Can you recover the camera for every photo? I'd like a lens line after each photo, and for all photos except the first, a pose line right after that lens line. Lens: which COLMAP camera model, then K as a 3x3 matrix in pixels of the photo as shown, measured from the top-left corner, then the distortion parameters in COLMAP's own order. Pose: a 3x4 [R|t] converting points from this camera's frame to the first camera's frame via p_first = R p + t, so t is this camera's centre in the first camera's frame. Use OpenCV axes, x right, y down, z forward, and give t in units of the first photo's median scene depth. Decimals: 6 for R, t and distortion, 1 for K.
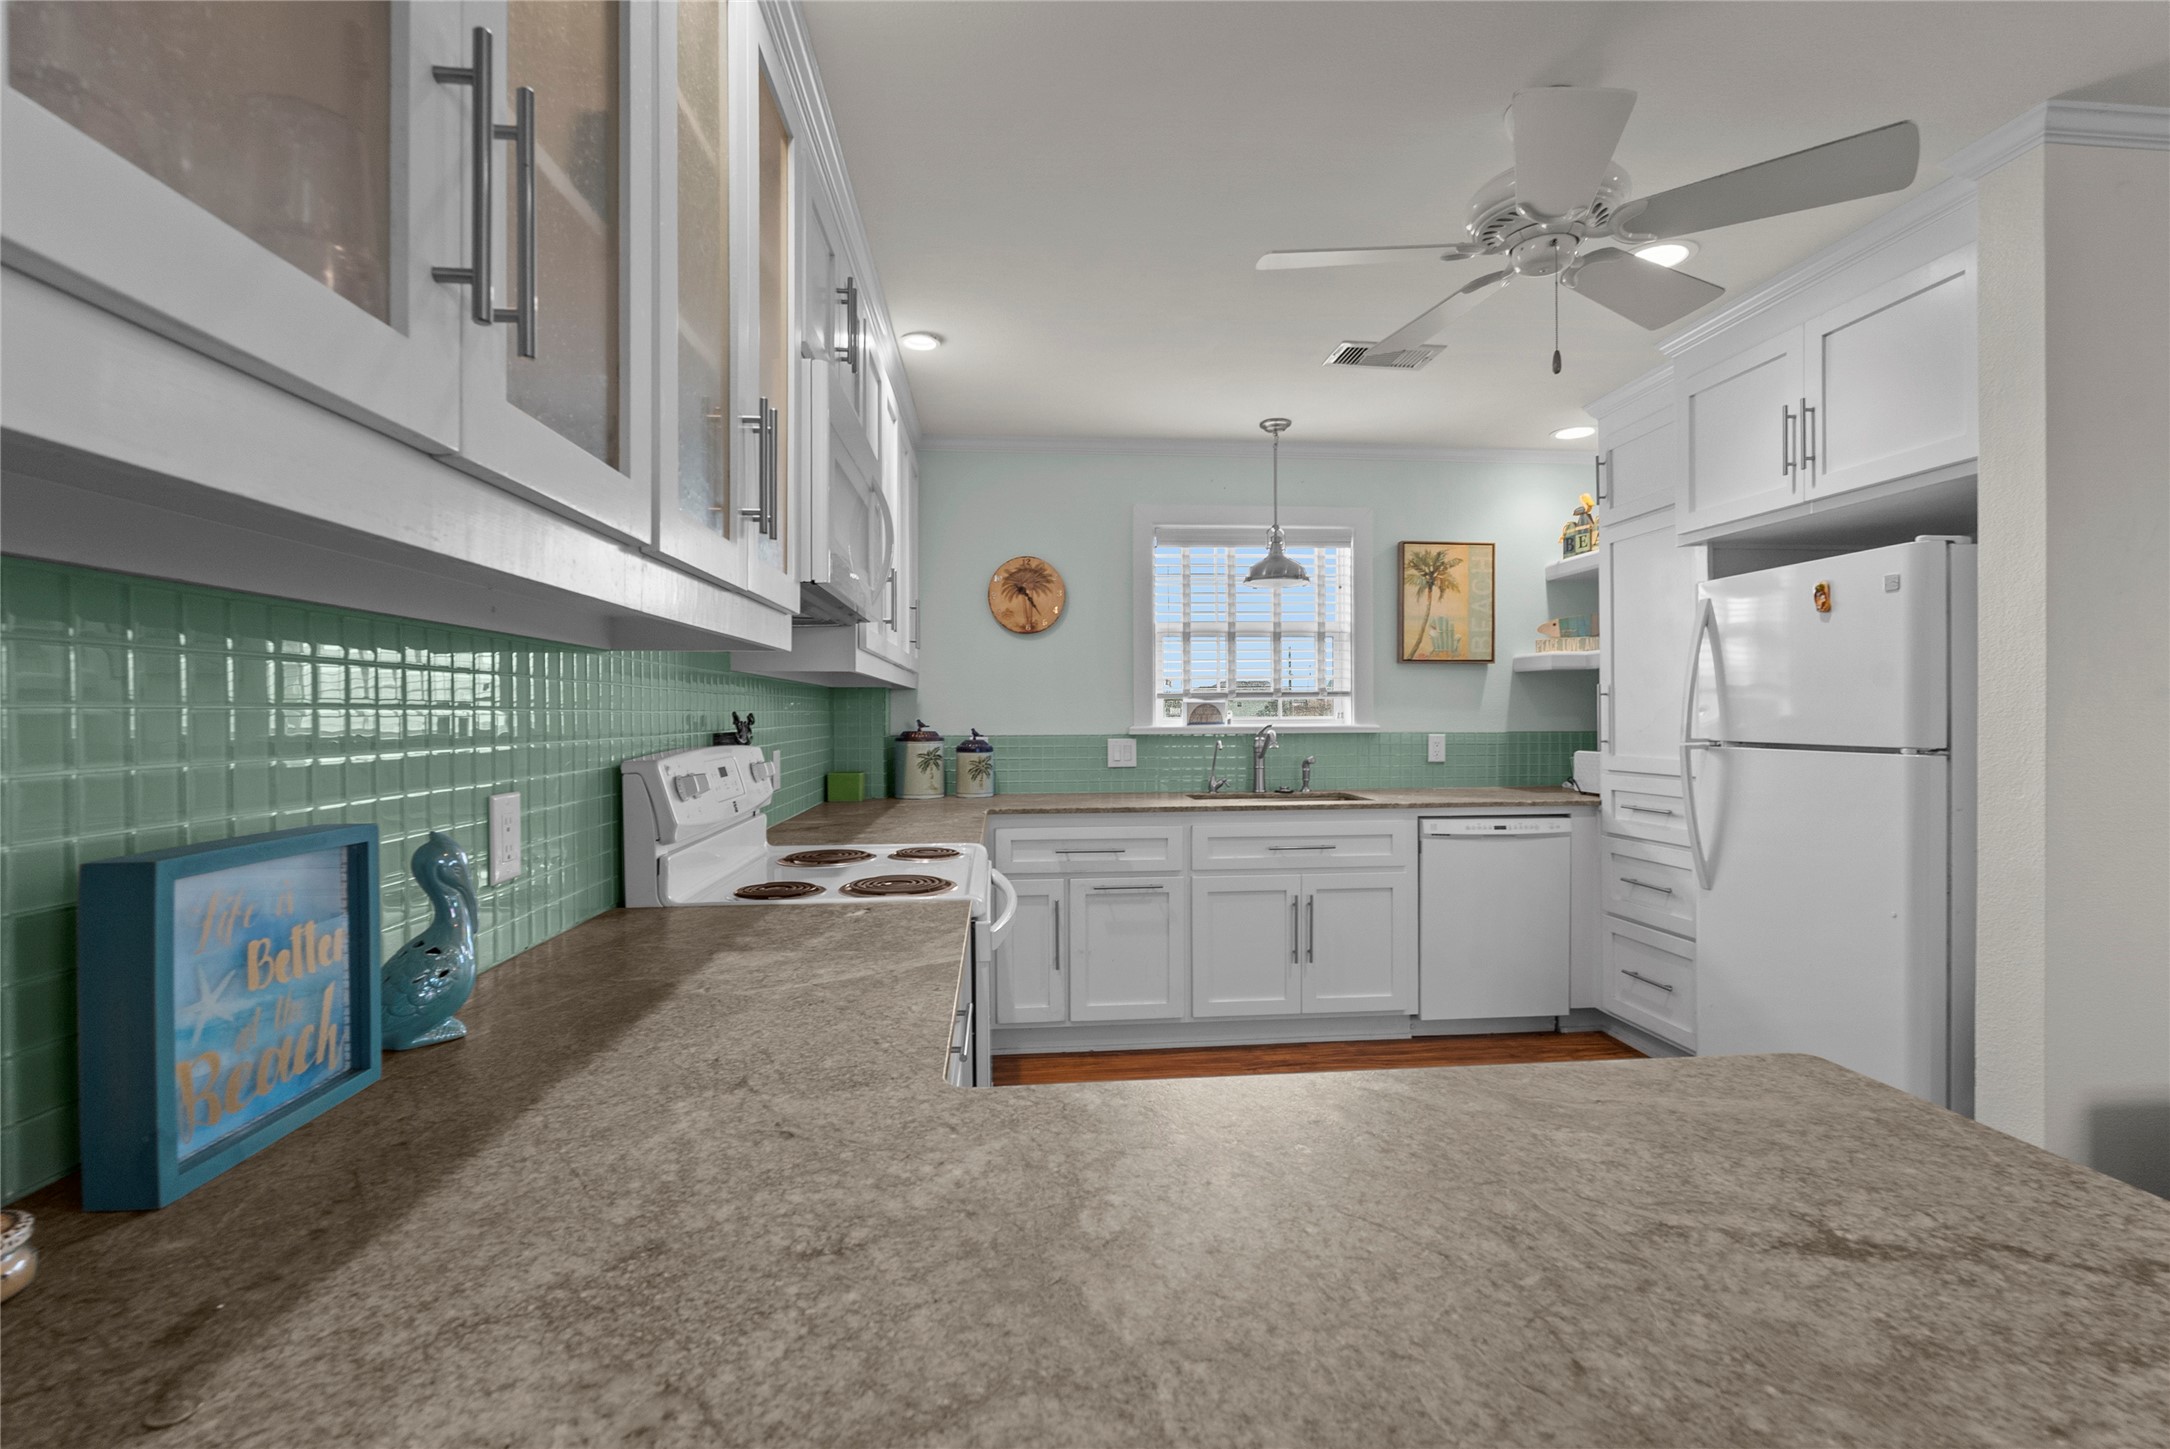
lens RADIAL K [[975.2, 0, 1086.0], [0, 975.2, 714.9], [0, 0, 1]] dist [-0.001467, 0.000025]
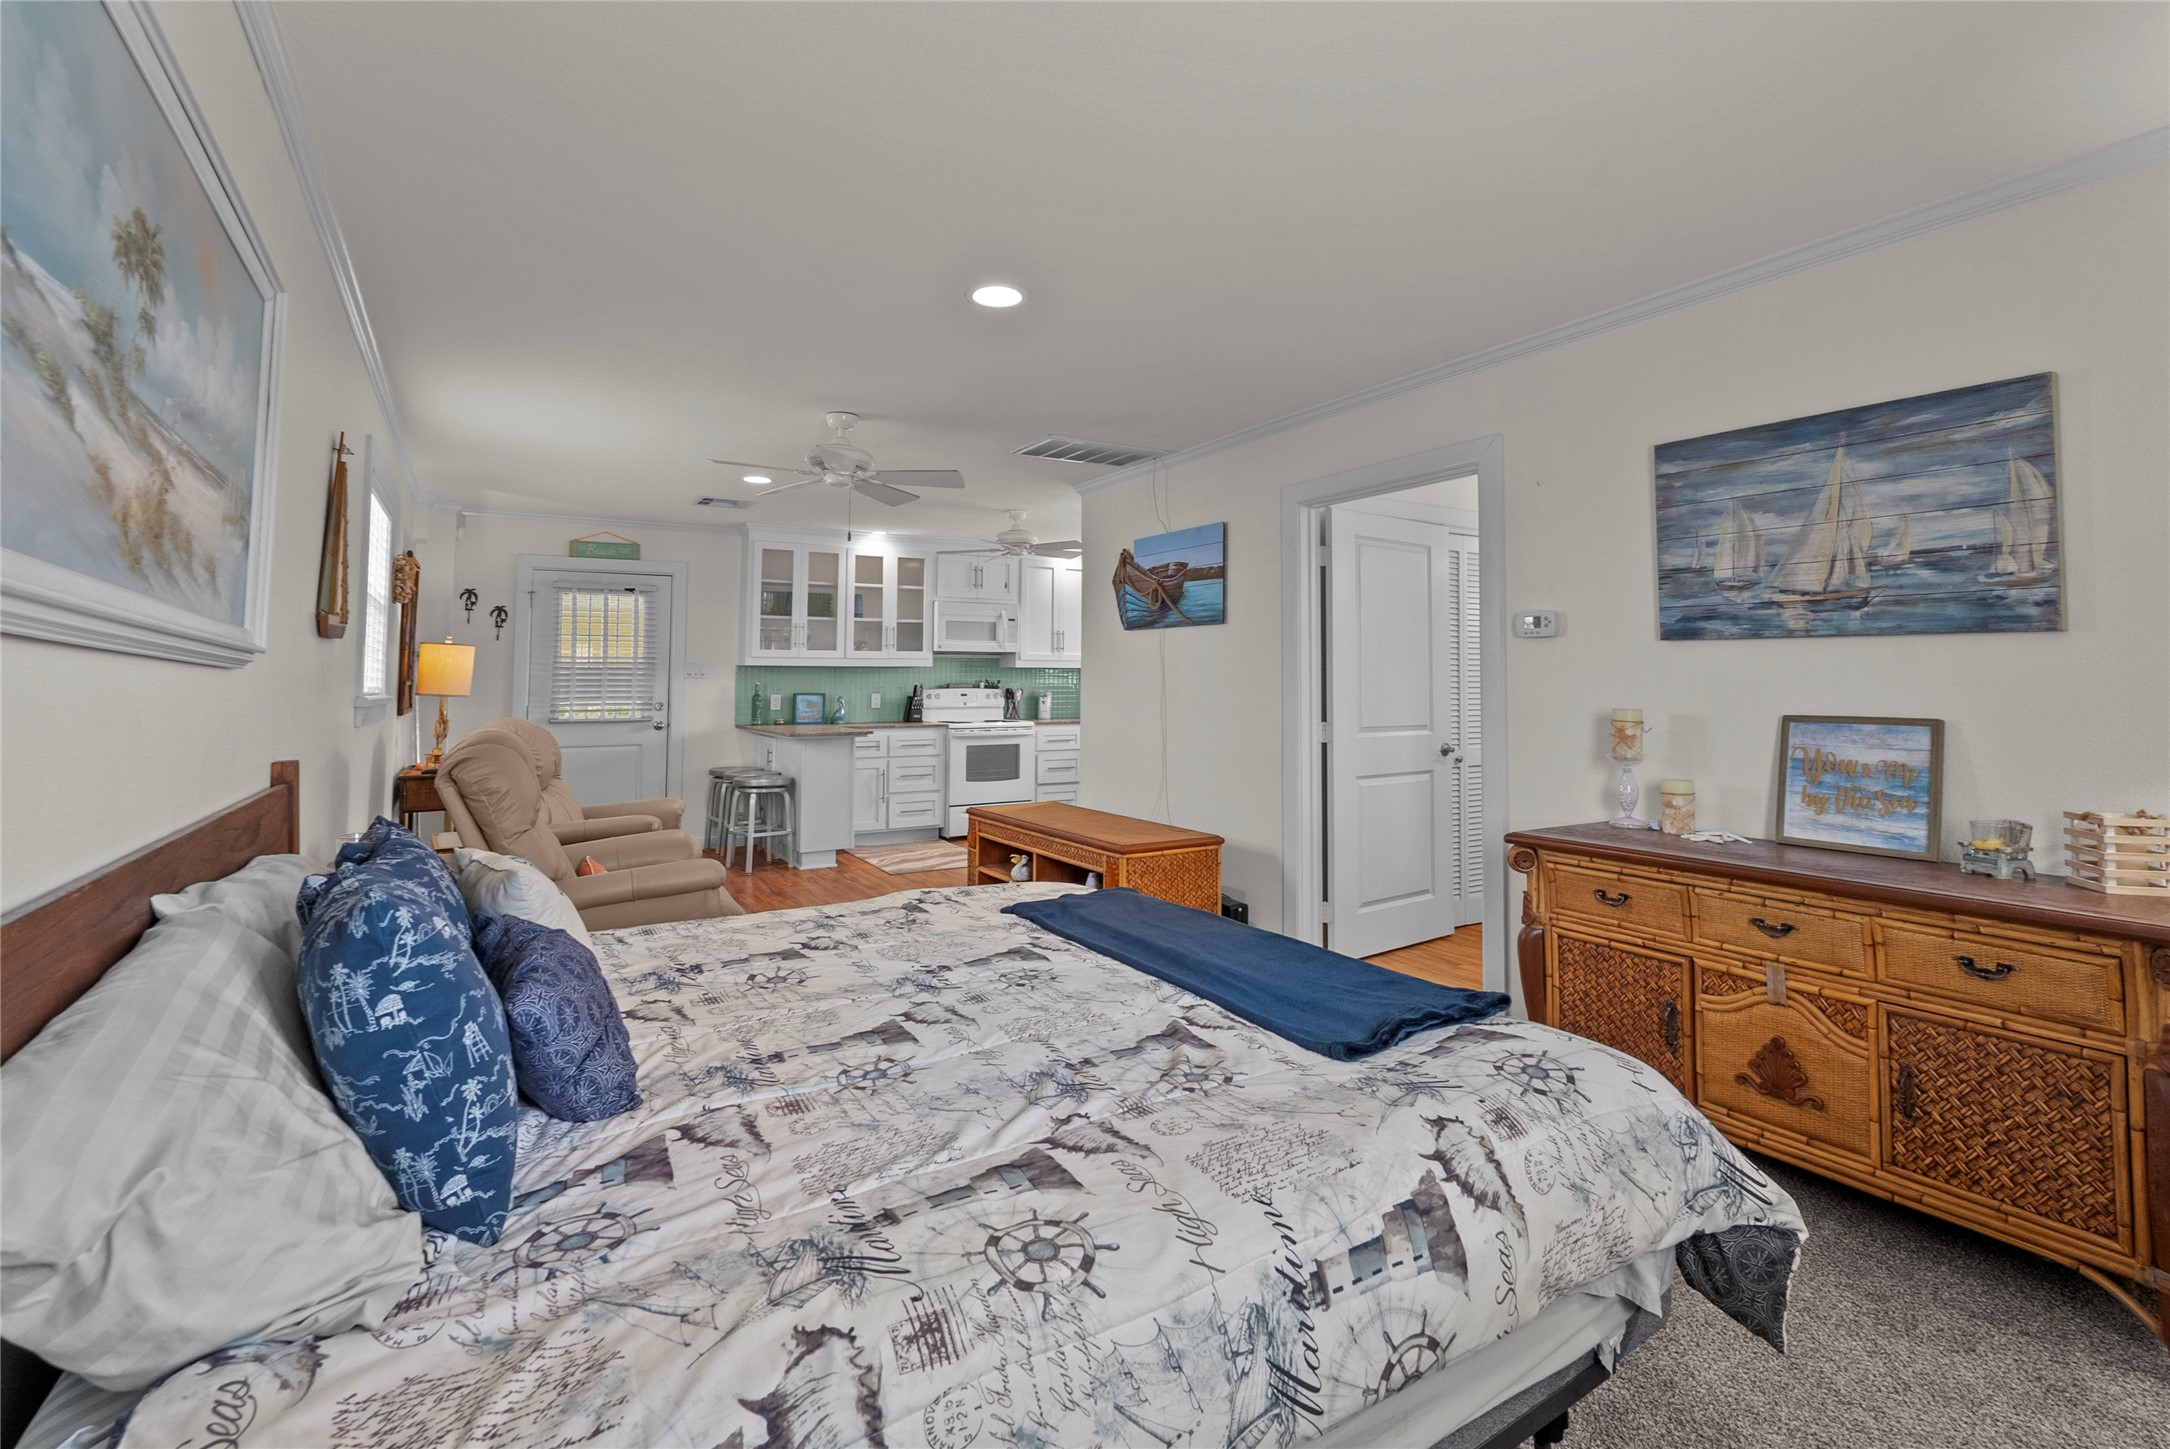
lens RADIAL K [[973.0, 0, 1082.4], [0, 973.0, 619.9], [0, 0, 1]] dist [-0.000848, 0.000050]
pose [[0.439198, -0.054172, -0.896756, 1.746016], [-0.005471, 0.998001, -0.062968, 0.000888], [0.898374, 0.032562, 0.438023, -0.145974]]
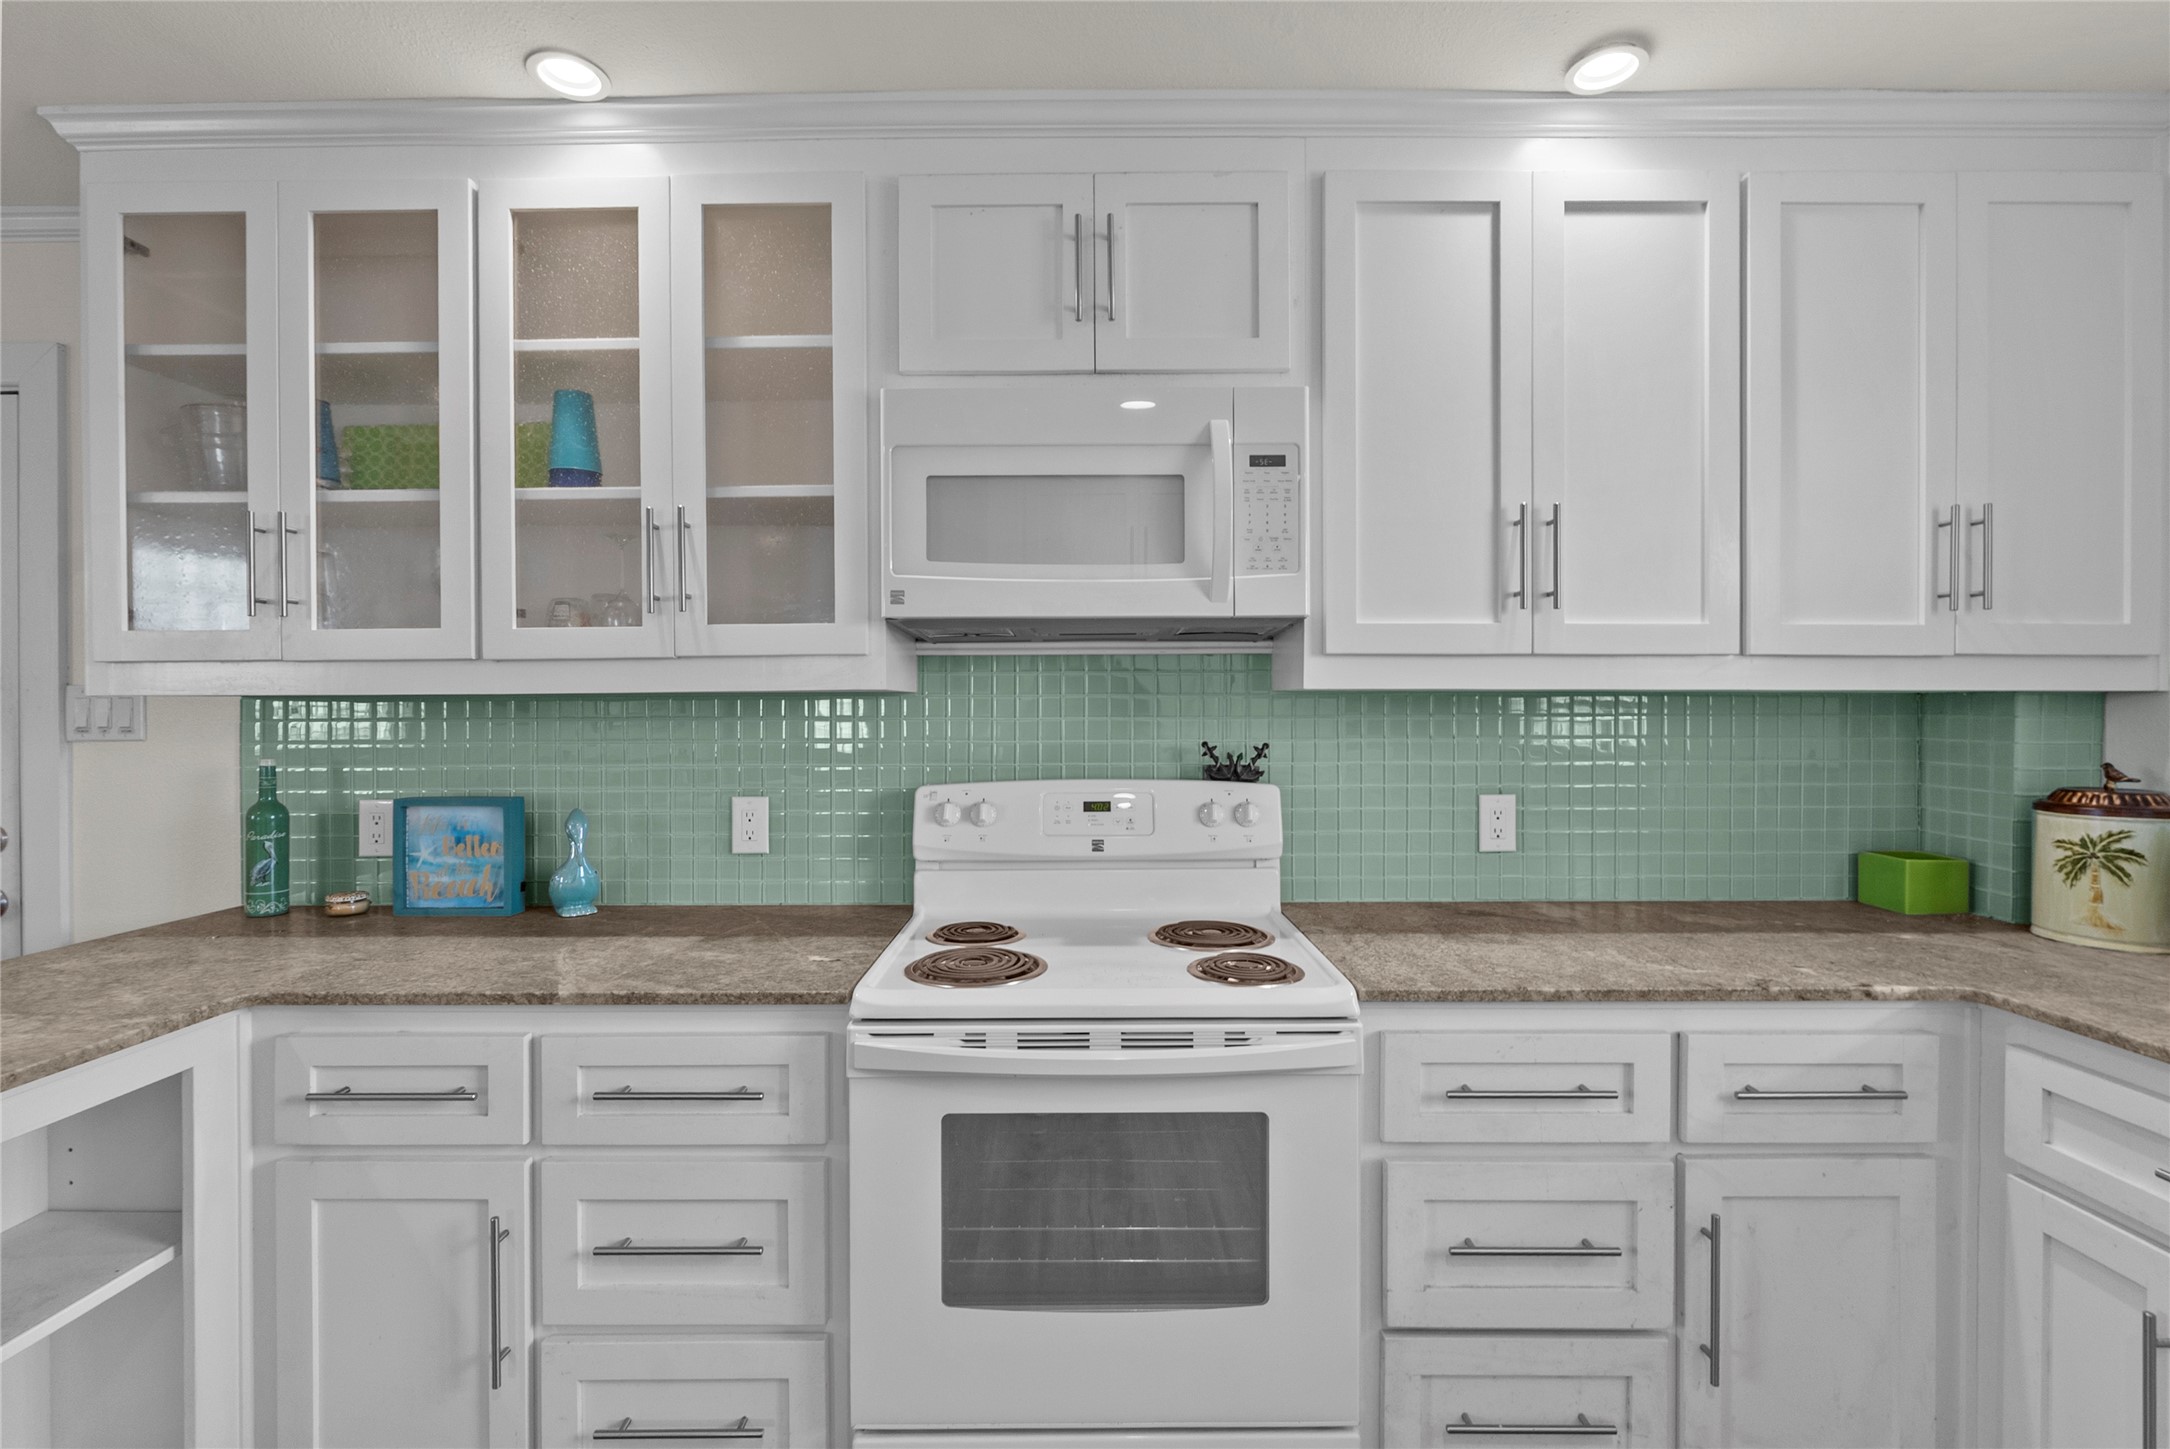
lens RADIAL K [[953.7, 0, 1081.9], [0, 953.7, 713.2], [0, 0, 1]] dist [-0.008246, 0.000293]
pose [[-0.098133, 0.009467, -0.995128, 0.287037], [-0.000322, 0.999954, 0.009545, -0.020746], [0.995173, 0.001257, -0.098125, 0.564297]]
